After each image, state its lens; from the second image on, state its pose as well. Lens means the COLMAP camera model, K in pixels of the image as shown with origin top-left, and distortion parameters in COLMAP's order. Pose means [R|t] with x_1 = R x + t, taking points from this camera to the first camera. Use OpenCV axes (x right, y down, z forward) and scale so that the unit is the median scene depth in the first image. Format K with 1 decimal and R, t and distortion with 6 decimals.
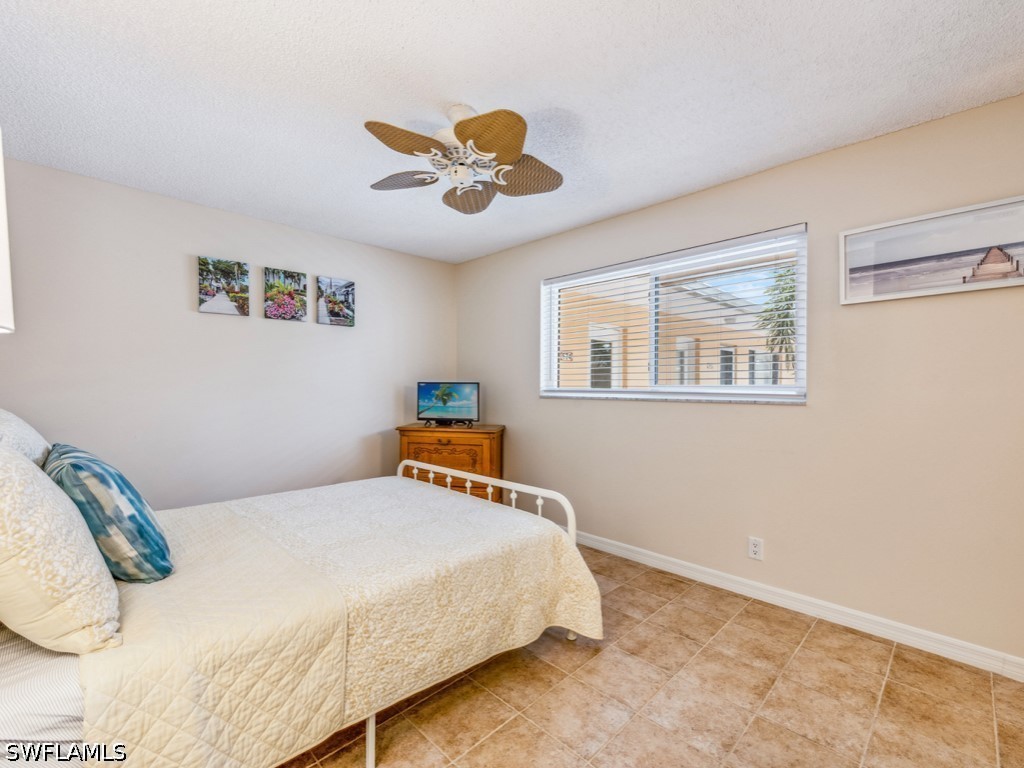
lens RADIAL K [[453.3, 0, 506.3], [0, 453.3, 388.2], [0, 0, 1]] dist [0.017558, -0.007262]
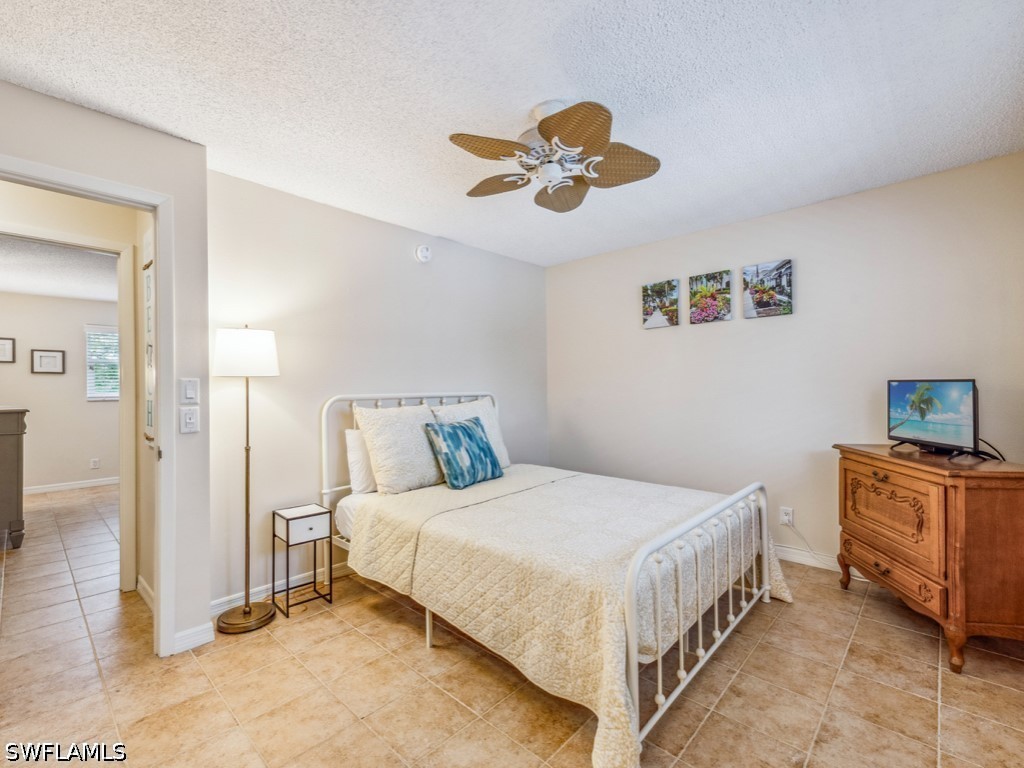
lens RADIAL K [[461.9, 0, 509.7], [0, 461.9, 387.4], [0, 0, 1]] dist [0.008079, -0.001203]
pose [[0.027100, -0.003197, -0.999628, 0.538591], [0.000466, 0.999995, -0.003185, -0.001982], [0.999633, -0.000379, 0.027101, 0.535364]]
